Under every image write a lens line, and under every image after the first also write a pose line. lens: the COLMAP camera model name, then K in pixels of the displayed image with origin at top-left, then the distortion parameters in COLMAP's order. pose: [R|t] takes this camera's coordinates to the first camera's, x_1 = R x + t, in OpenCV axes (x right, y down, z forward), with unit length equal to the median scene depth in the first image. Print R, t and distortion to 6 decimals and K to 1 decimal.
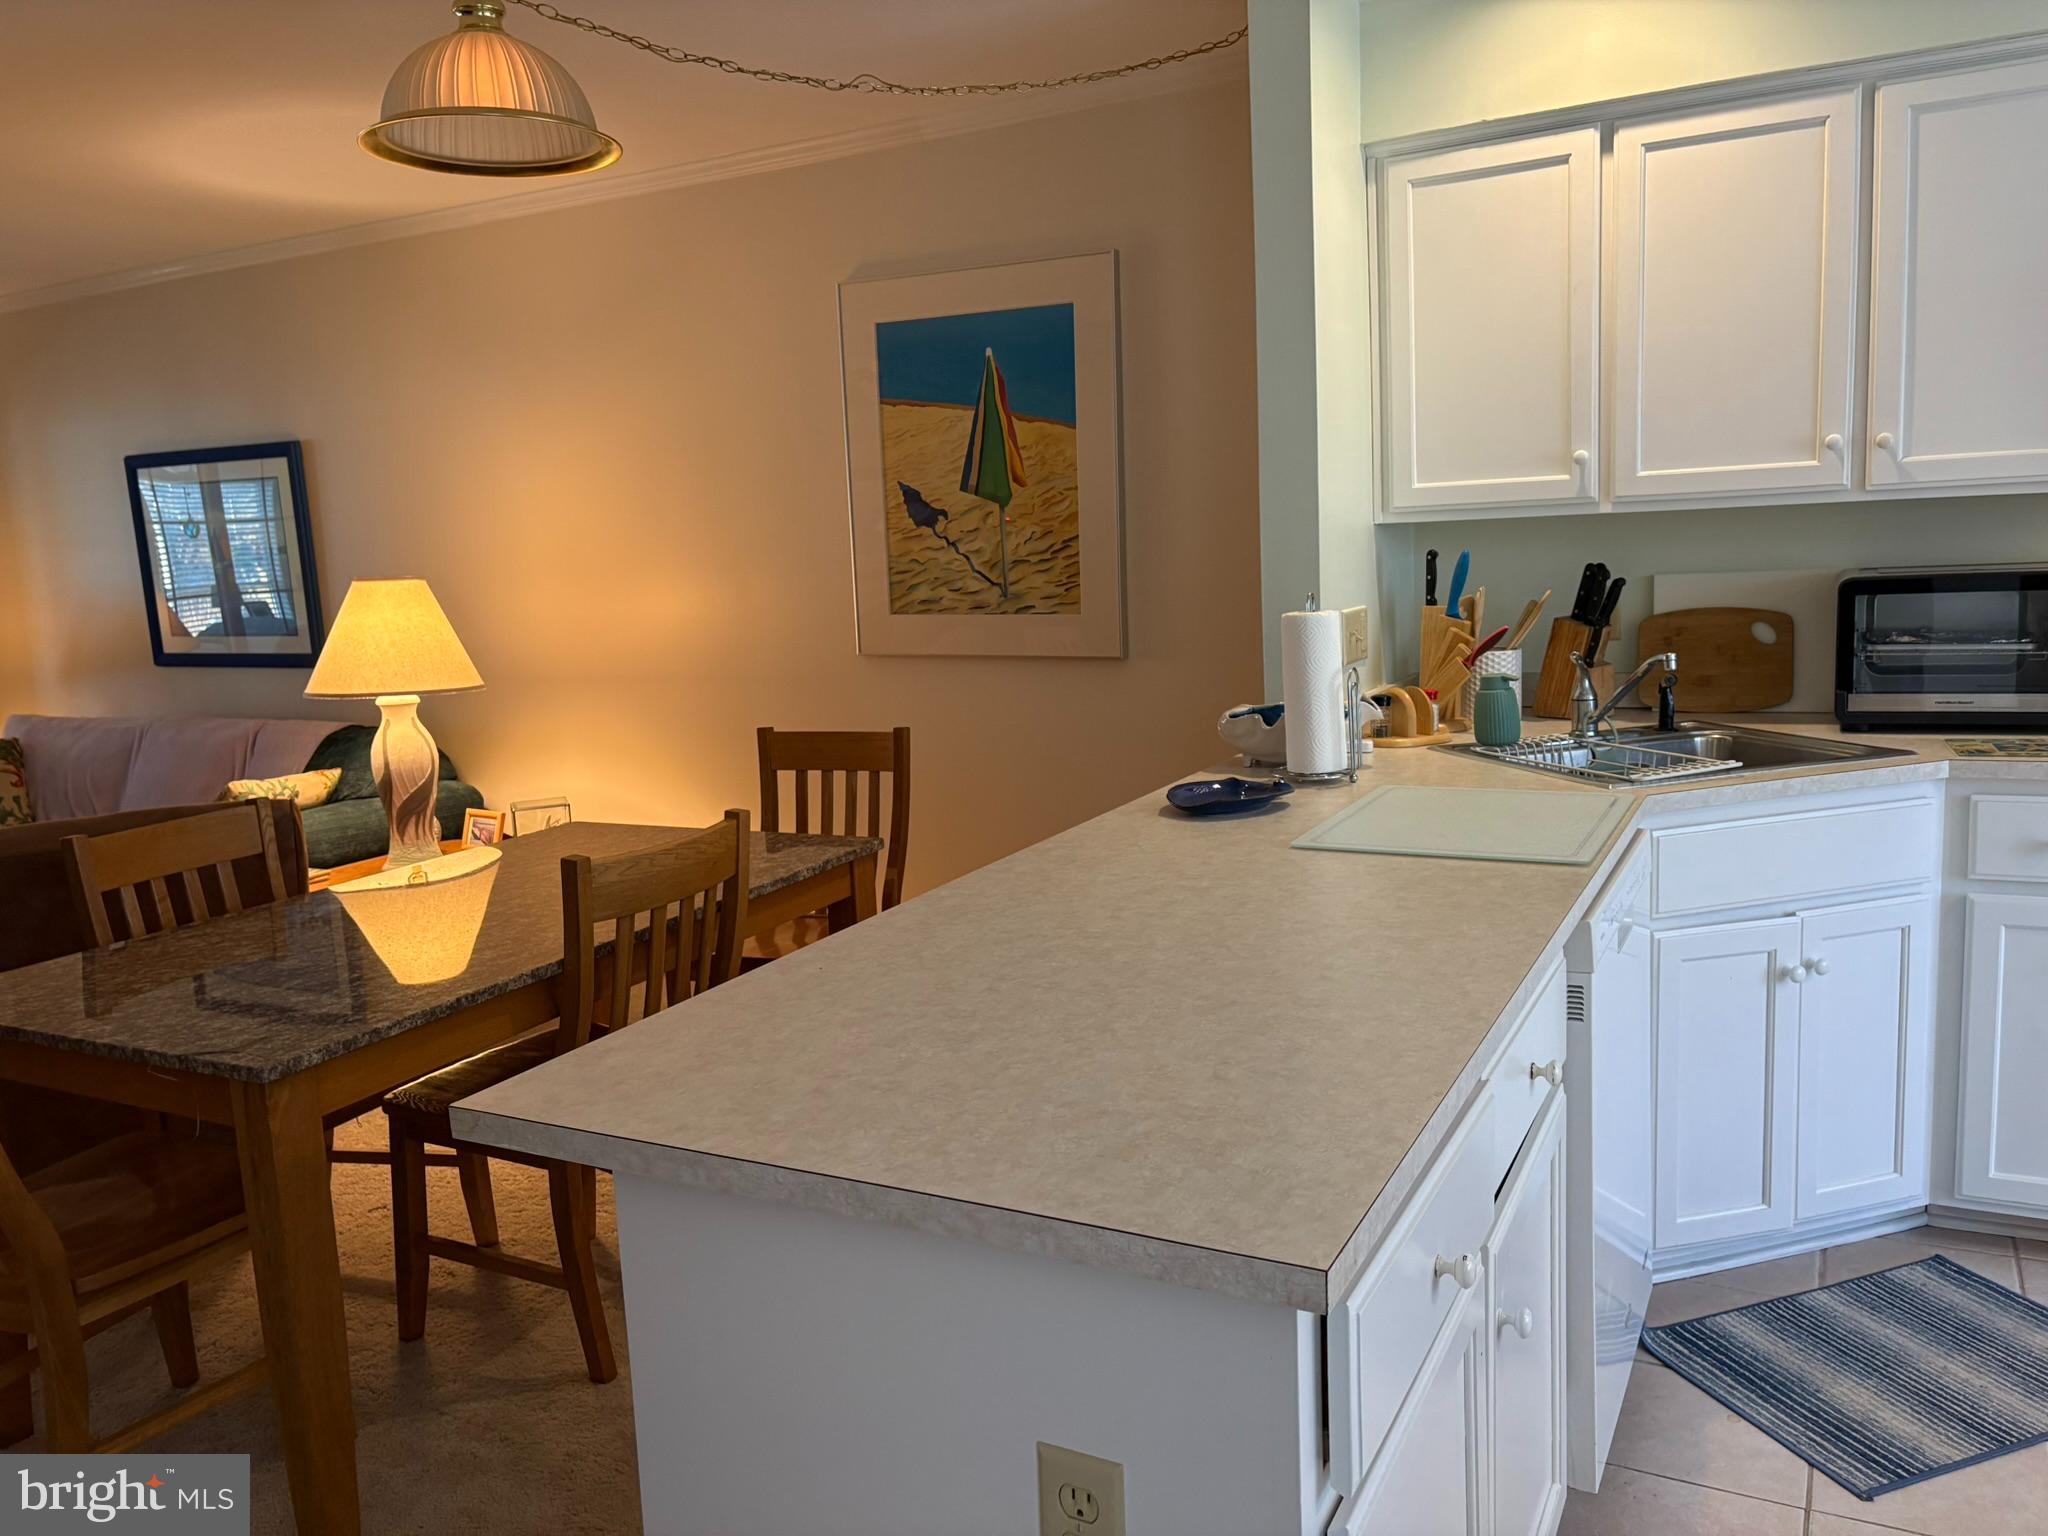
lens RADIAL K [[1542.4, 0, 1024.0], [0, 1542.4, 768.0], [0, 0, 1]] dist [0.060021, -0.075241]
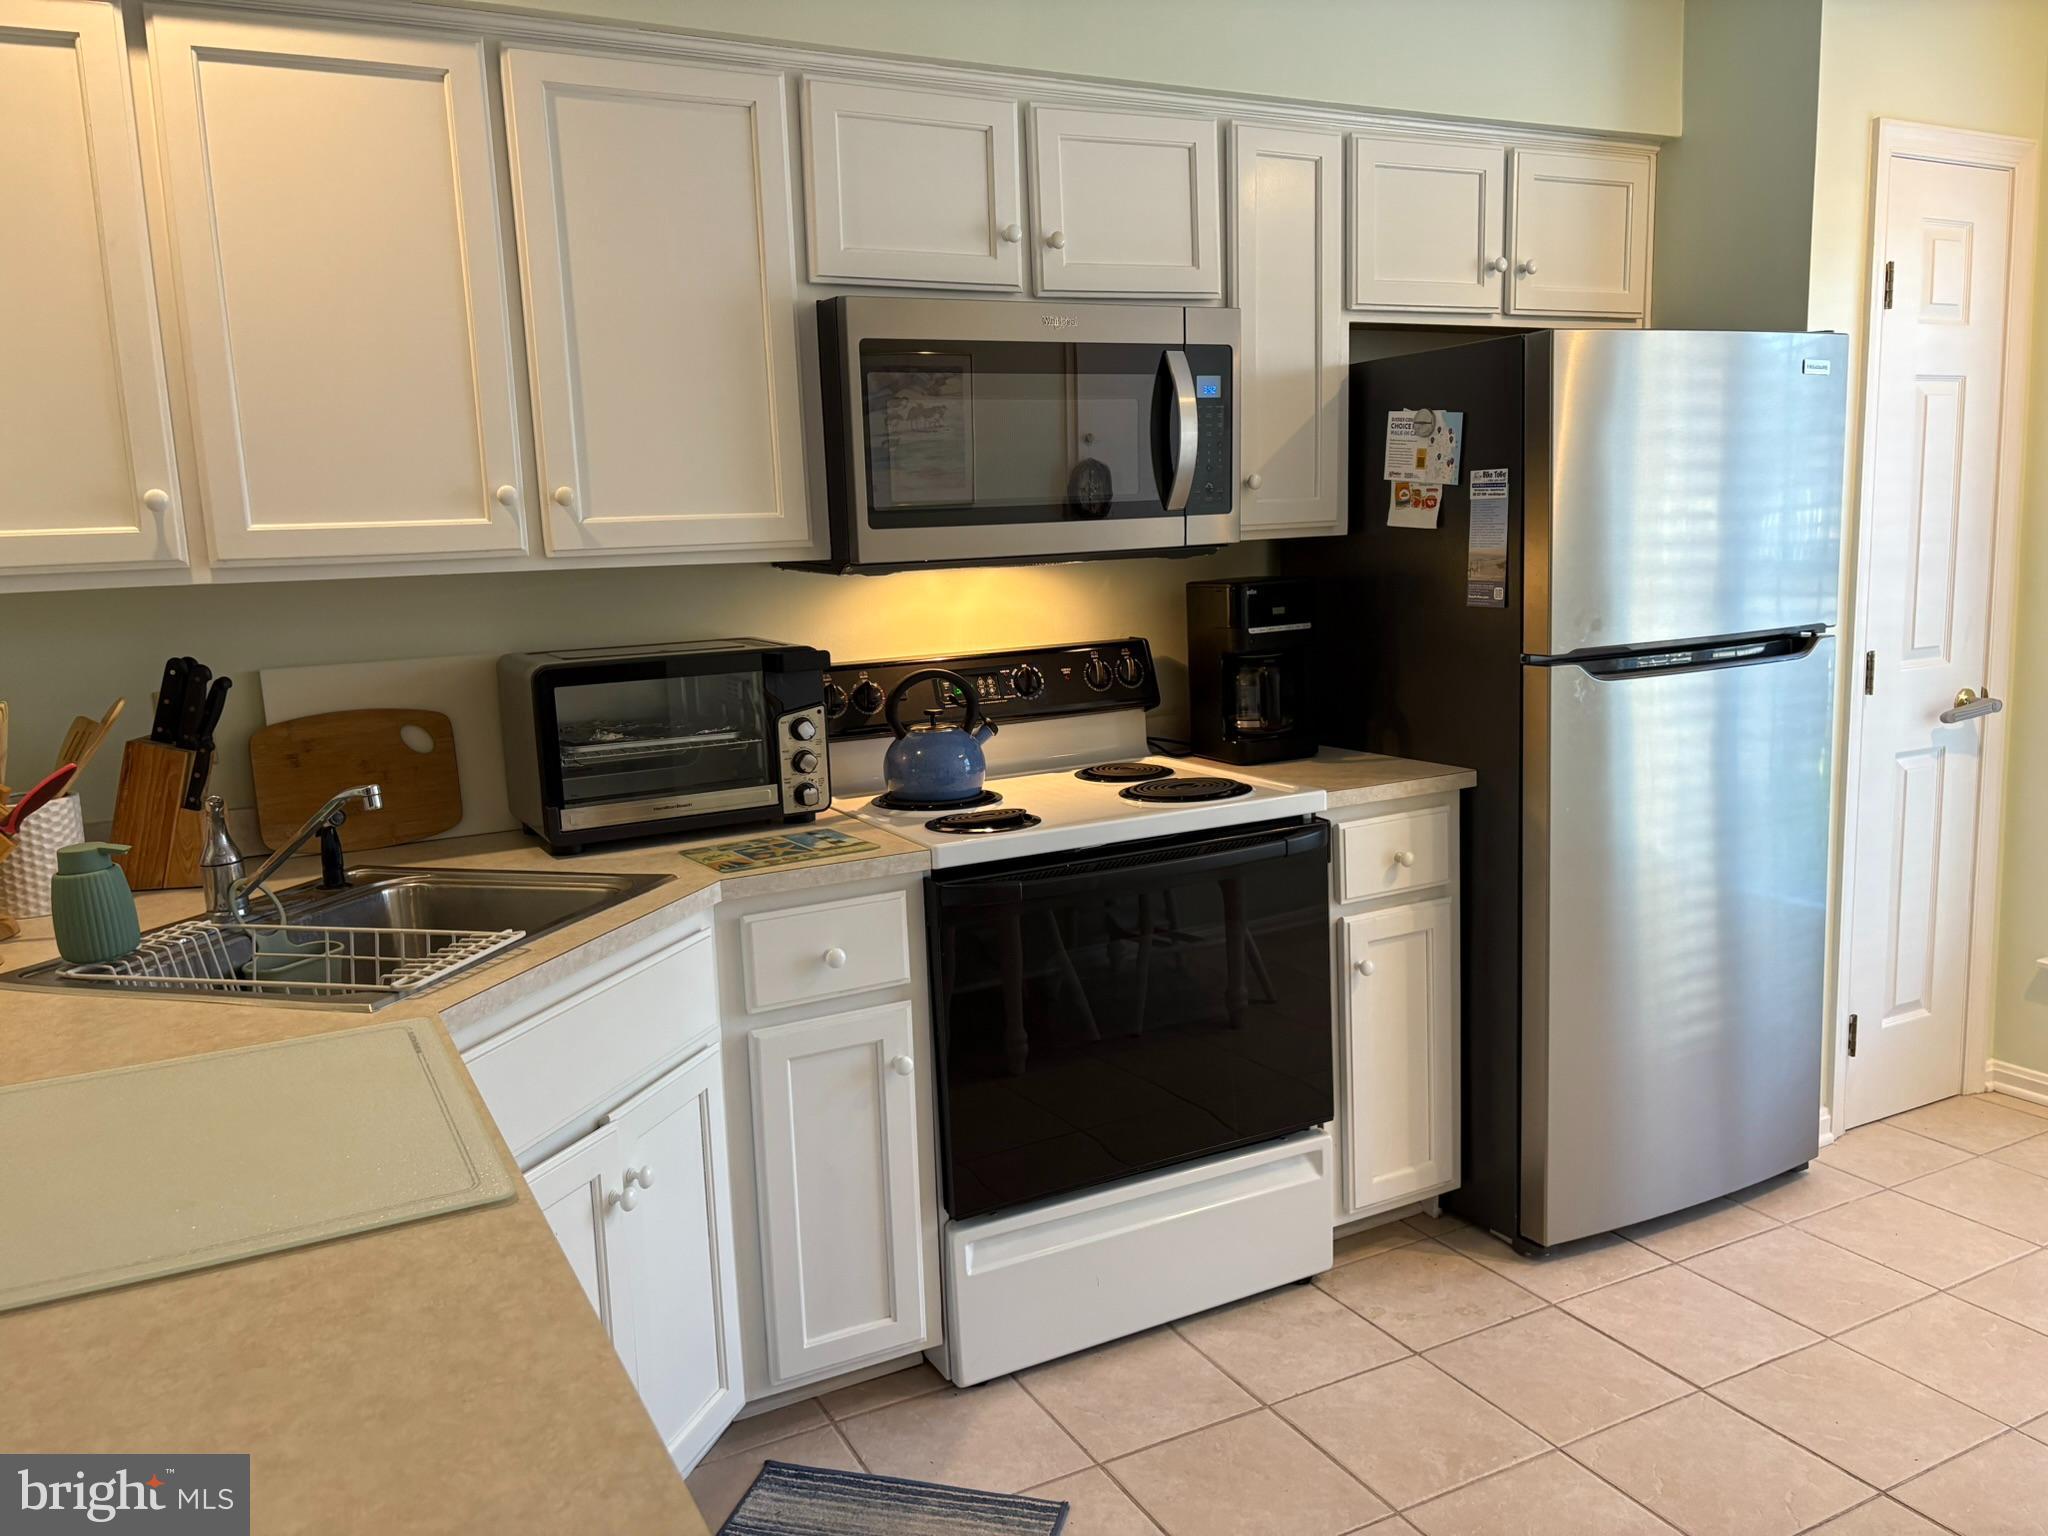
lens RADIAL K [[1542.4, 0, 1024.0], [0, 1542.4, 768.0], [0, 0, 1]] dist [0.060021, -0.075241]
pose [[0.565433, -0.098302, 0.818915, 0.013571], [0.136740, 0.990305, 0.024461, -0.055973], [-0.813380, 0.098148, 0.573393, 0.349800]]
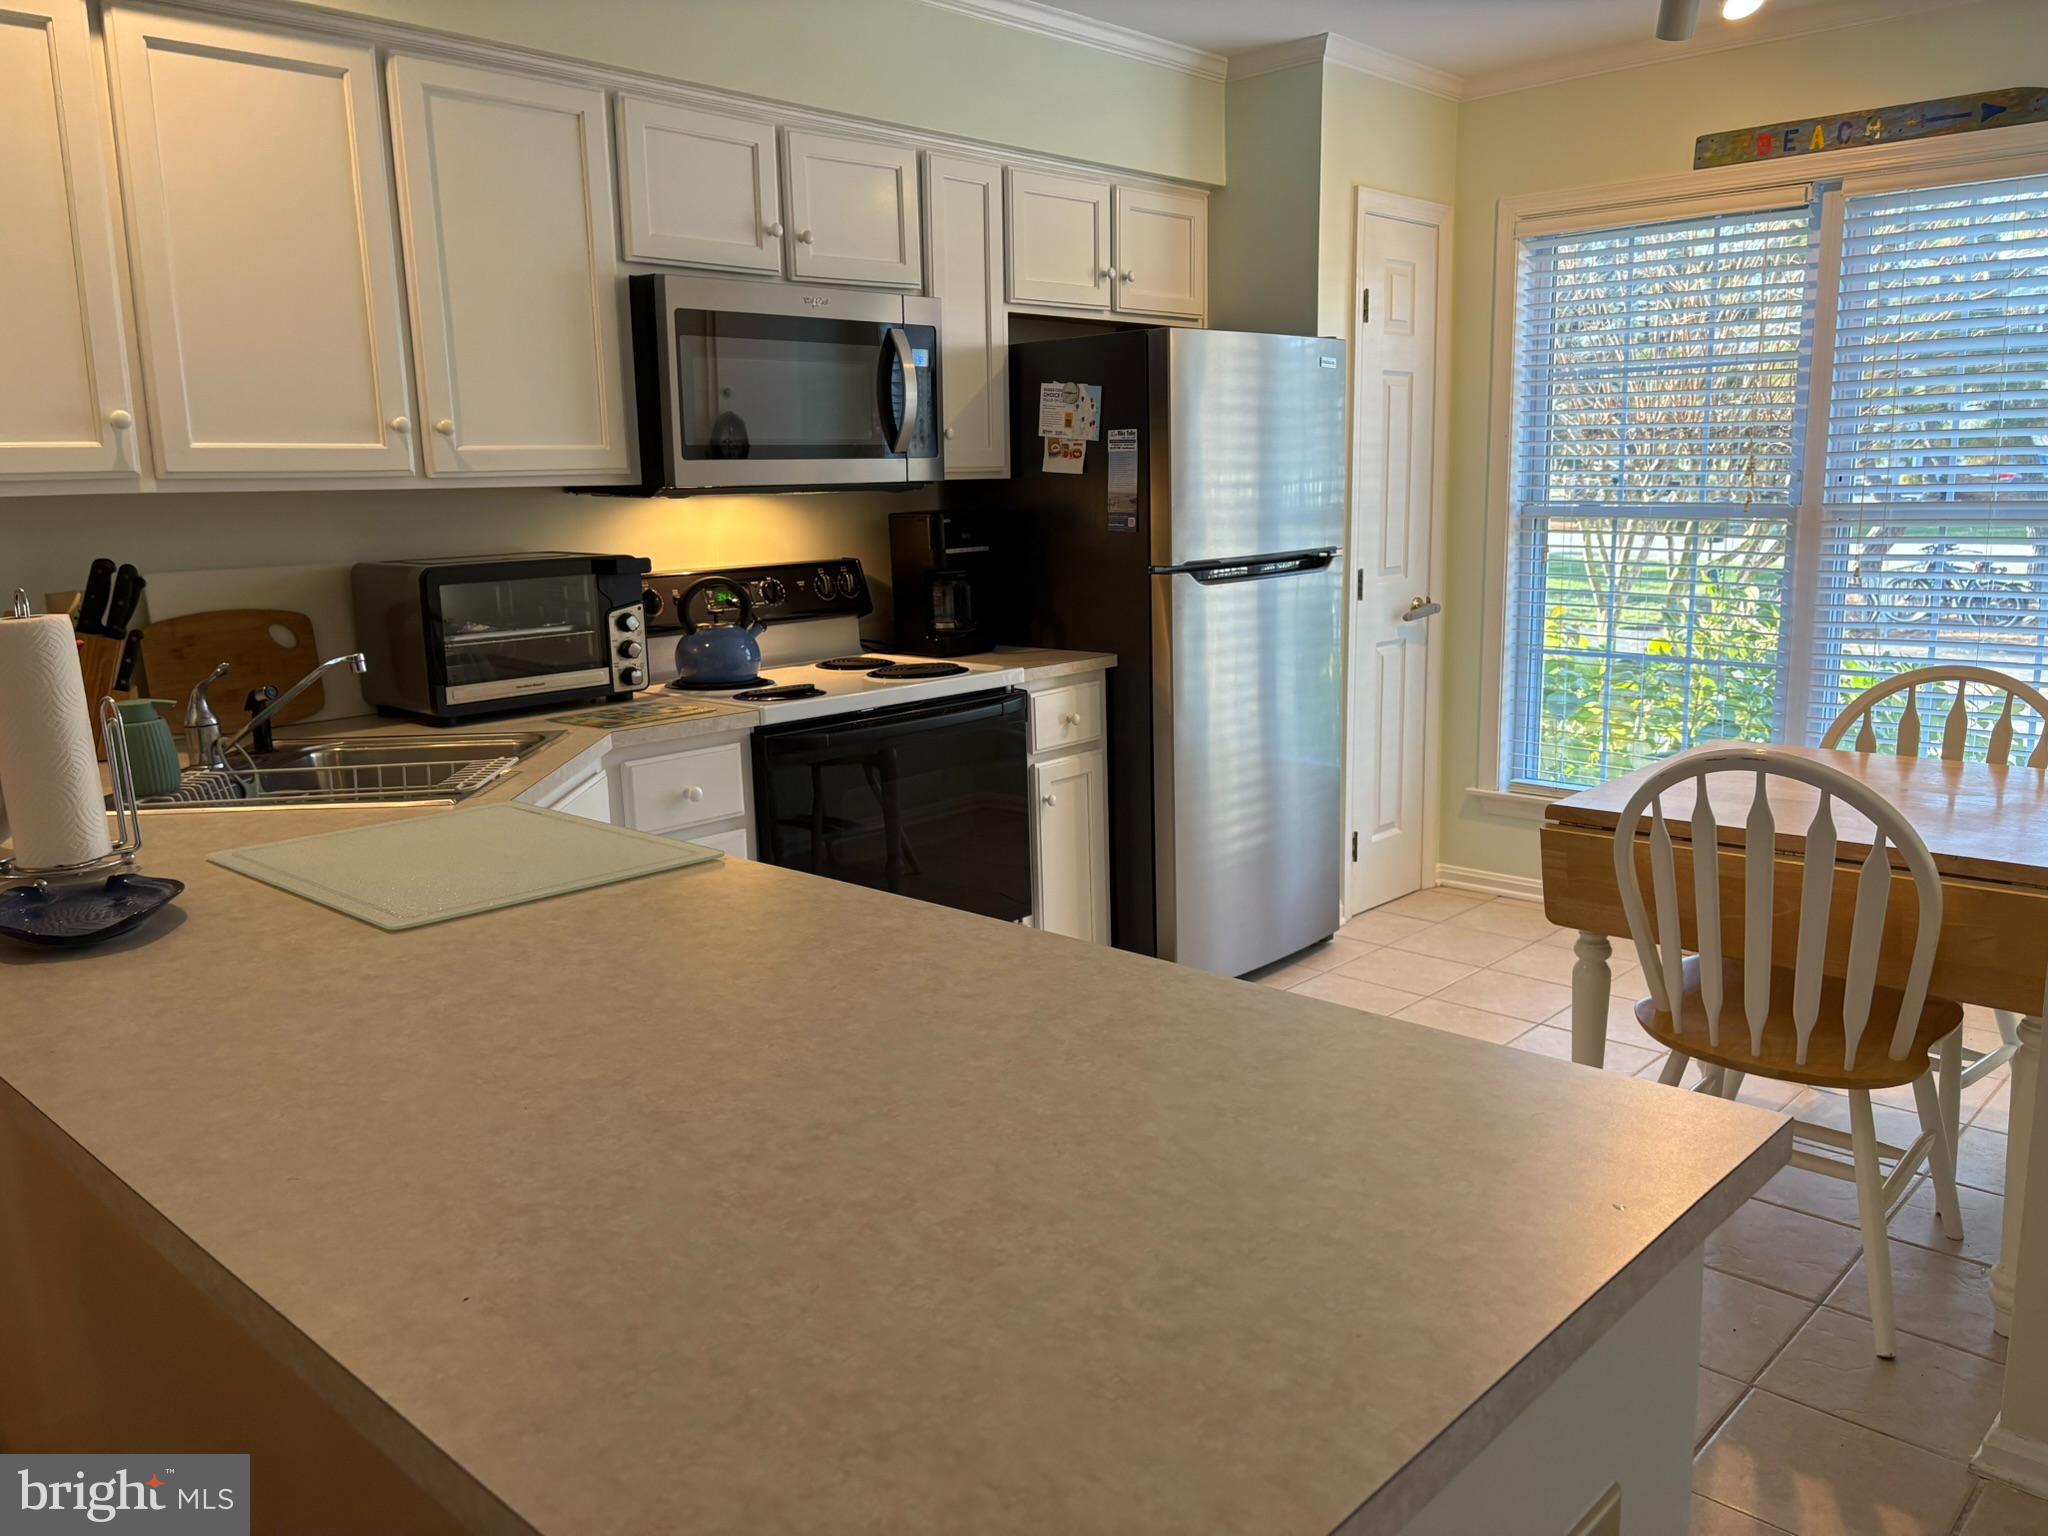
lens RADIAL K [[1550.8, 0, 1041.4], [0, 1550.8, 767.1], [0, 0, 1]] dist [0.066282, -0.082572]
pose [[0.258632, -0.133365, 0.956725, -0.313127], [0.158327, 0.982882, 0.094211, -0.031987], [-0.952912, 0.127110, 0.275320, 0.387457]]
